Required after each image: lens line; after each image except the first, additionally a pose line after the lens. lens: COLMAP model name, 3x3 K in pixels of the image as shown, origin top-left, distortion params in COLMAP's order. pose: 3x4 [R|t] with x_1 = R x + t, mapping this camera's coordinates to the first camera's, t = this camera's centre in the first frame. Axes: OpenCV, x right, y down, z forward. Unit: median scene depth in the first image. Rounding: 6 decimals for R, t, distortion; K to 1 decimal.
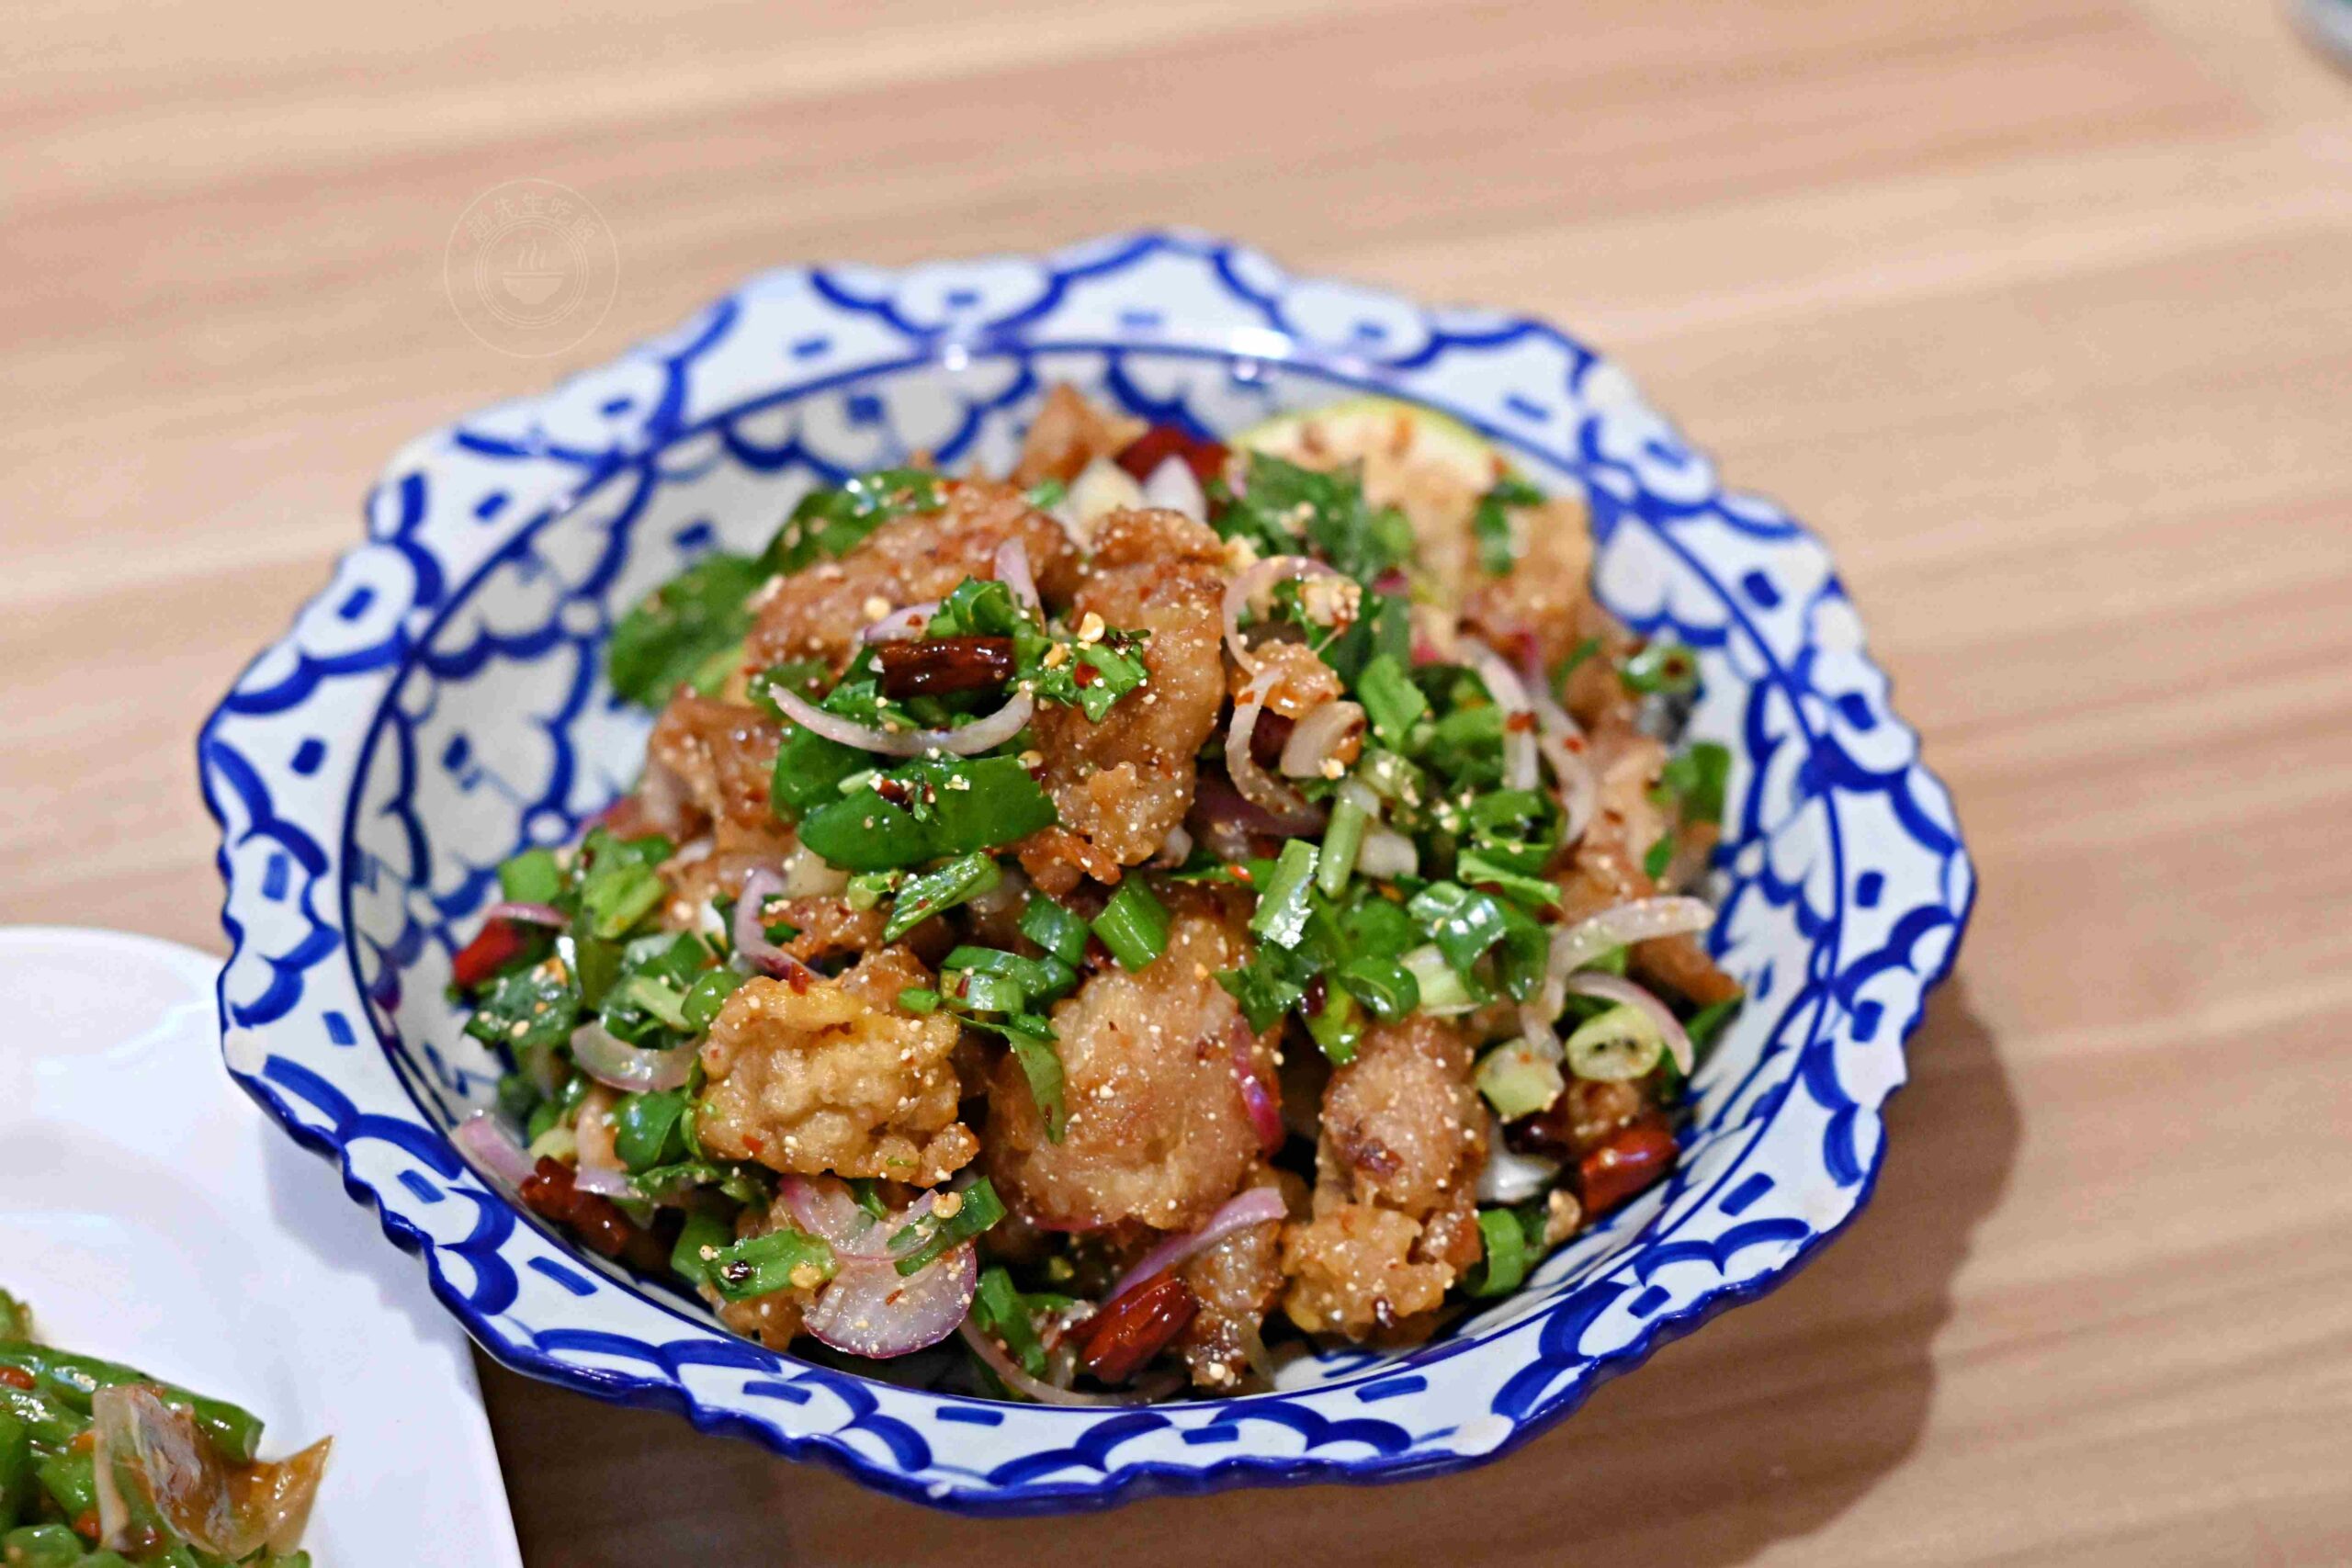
lens RADIAL K [[4866.5, 0, 1176.0], [0, 4866.5, 784.0], [0, 0, 1]] dist [-0.024043, 0.010246]
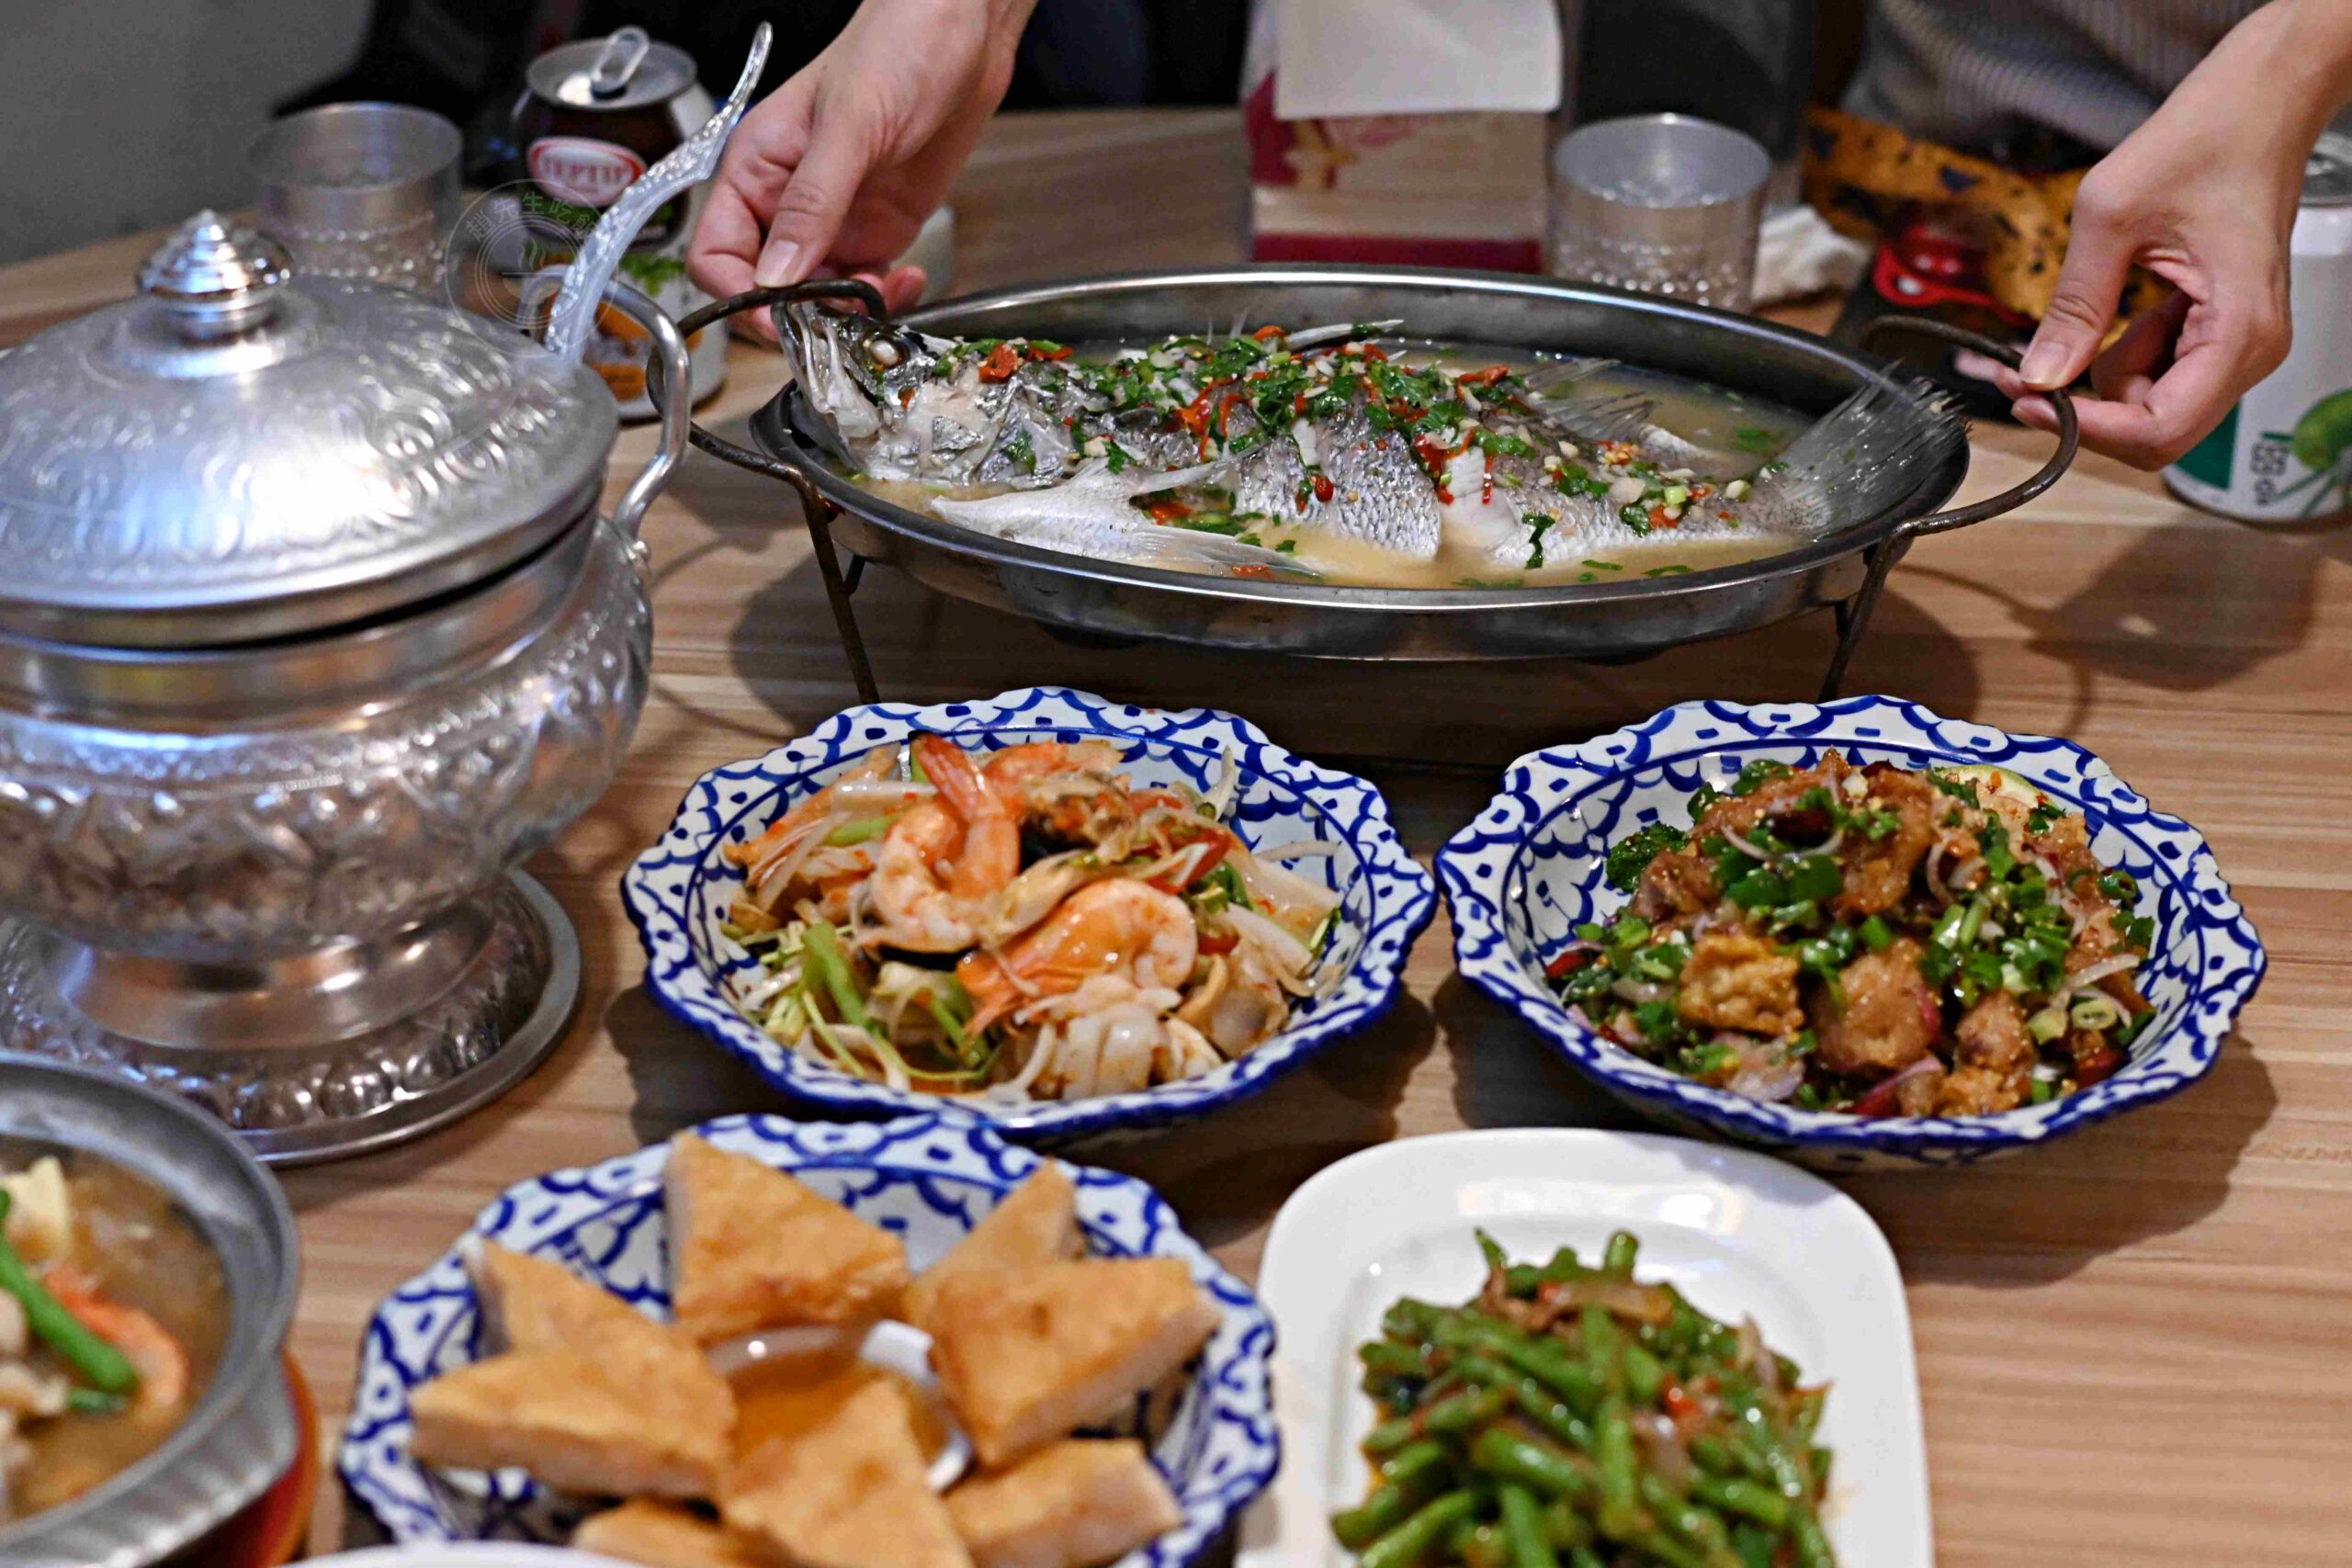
lens RADIAL K [[4866.5, 0, 1176.0], [0, 4866.5, 784.0], [0, 0, 1]] dist [-0.024043, 0.010246]
pose [[0.994134, 0.052934, -0.094319, -0.112586], [-0.074093, 0.968594, -0.237351, 0.477501], [0.078793, 0.242947, 0.966834, -1.100323]]
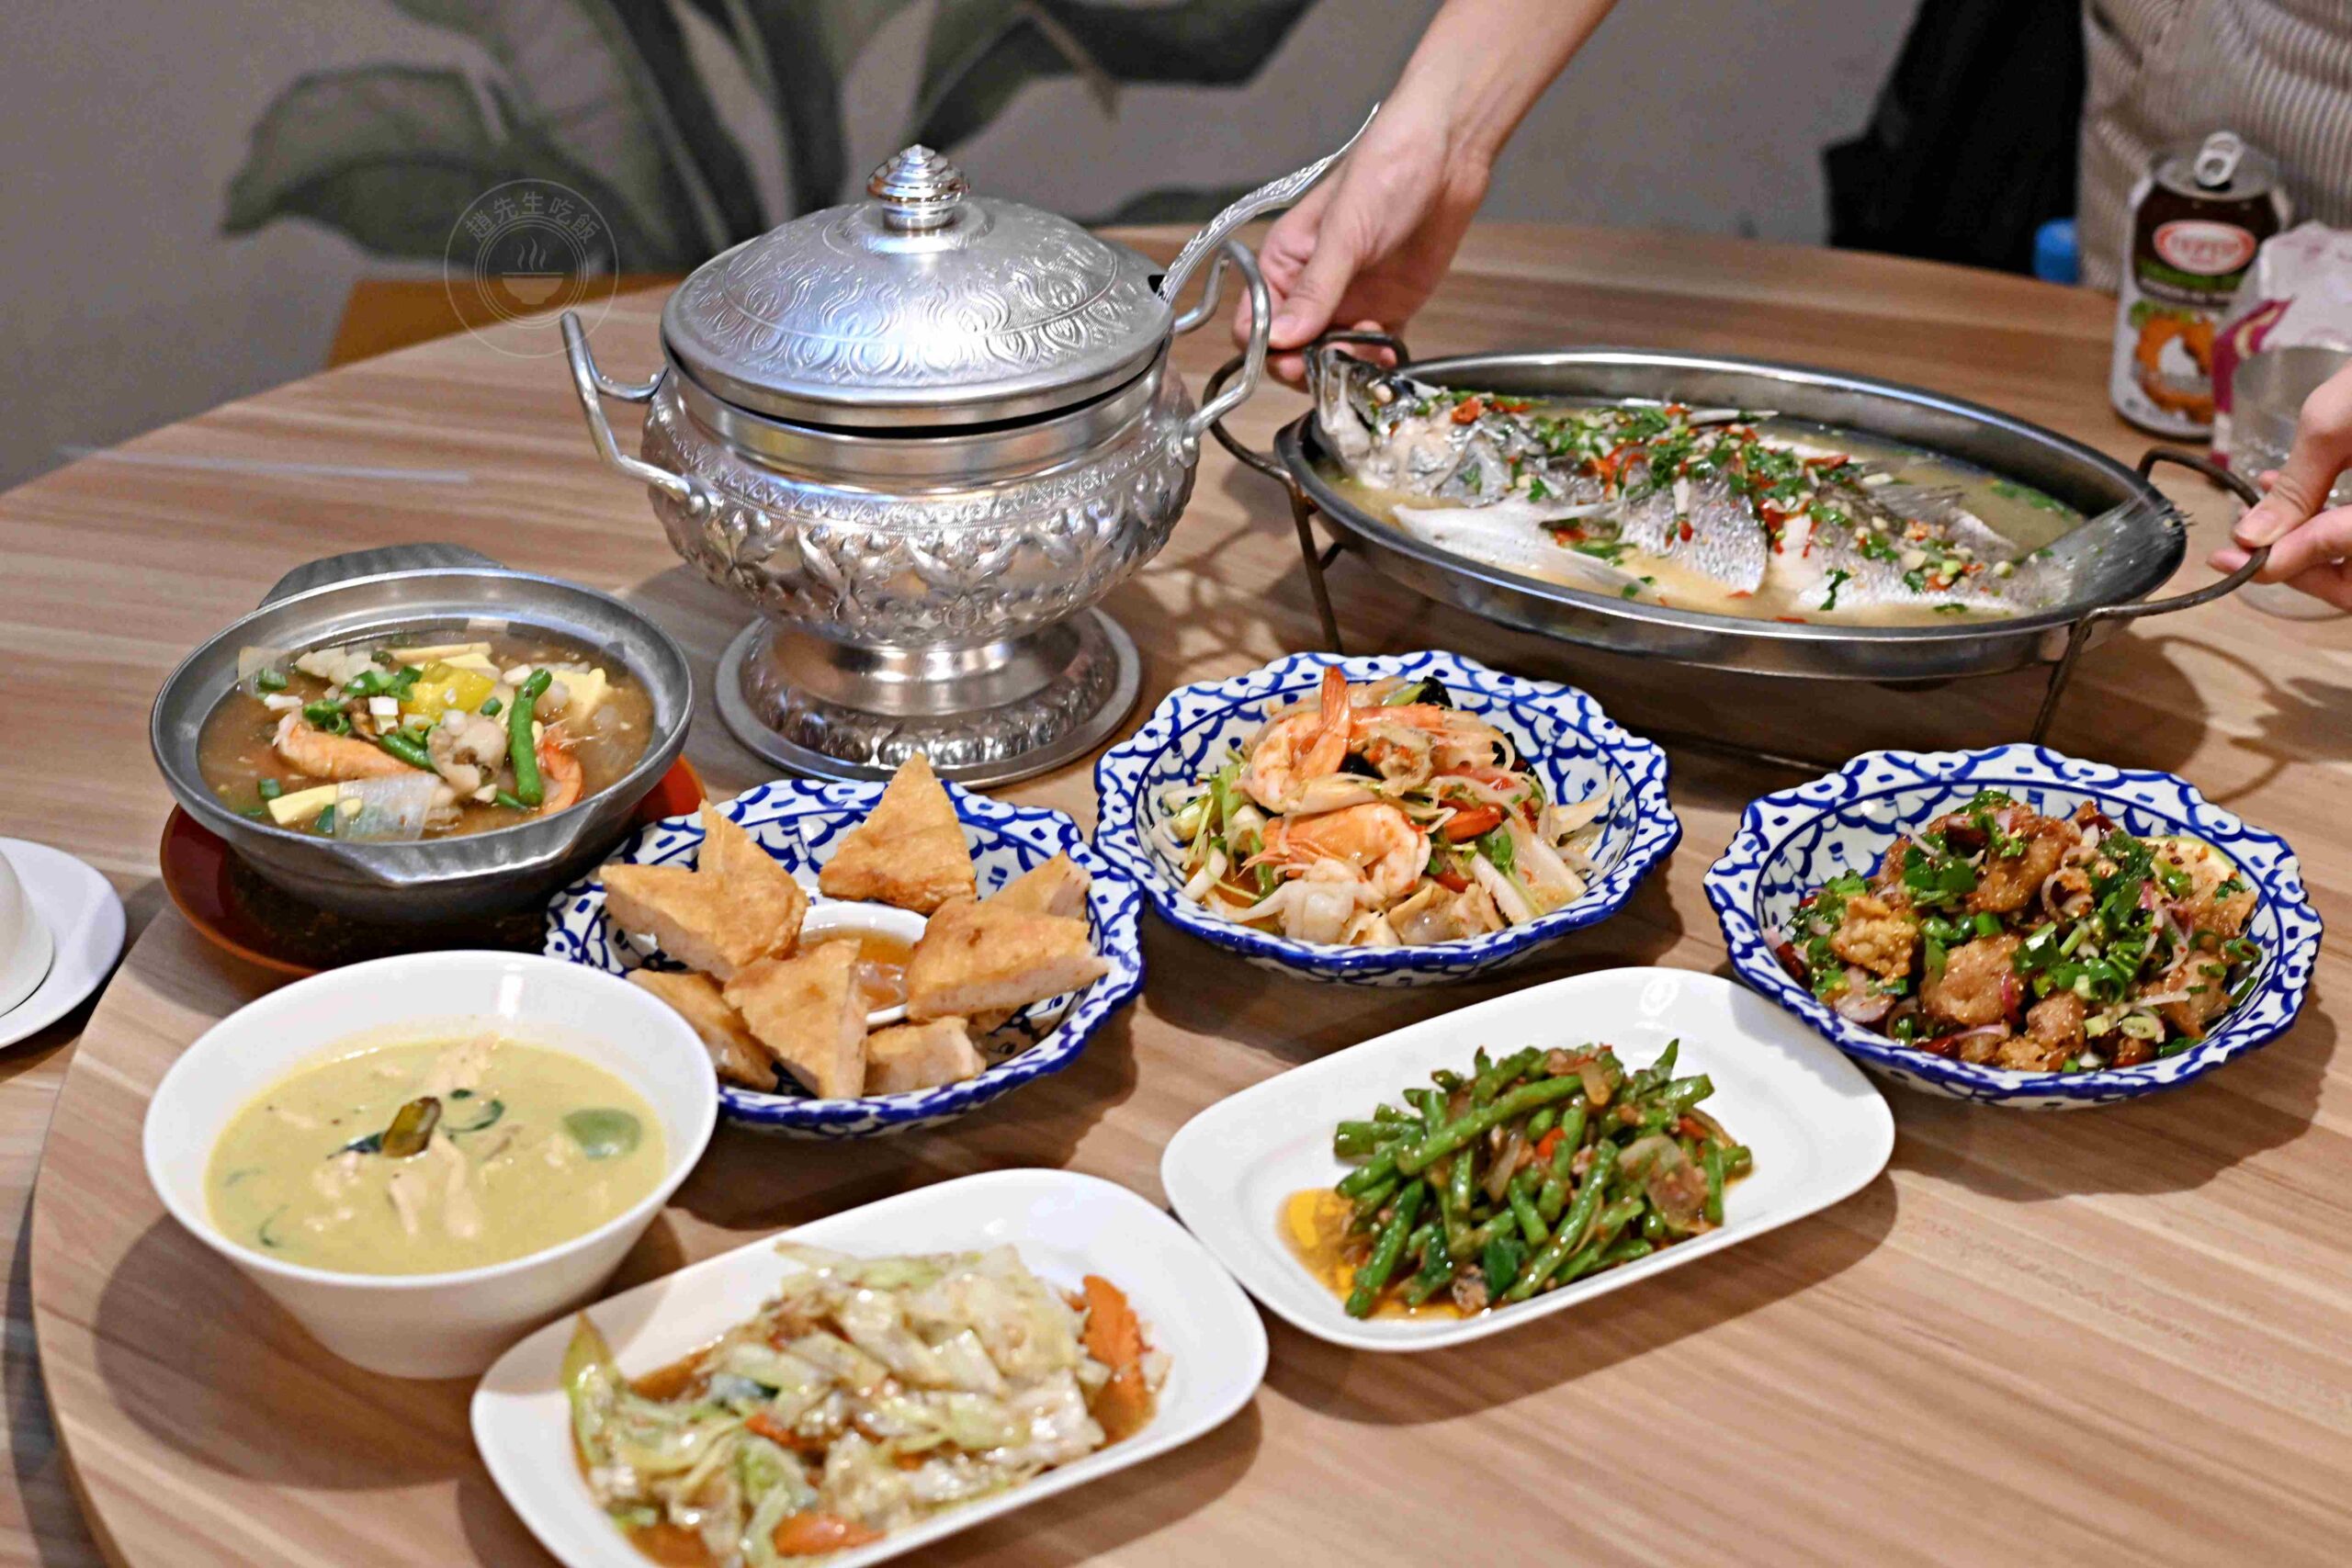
lens RADIAL K [[4866.5, 0, 1176.0], [0, 4866.5, 784.0], [0, 0, 1]] dist [-0.024043, 0.010246]
pose [[0.825948, 0.277834, -0.490529, 0.941271], [-0.383202, 0.914886, -0.127042, 0.481064], [0.413481, 0.292902, 0.862115, -1.659343]]
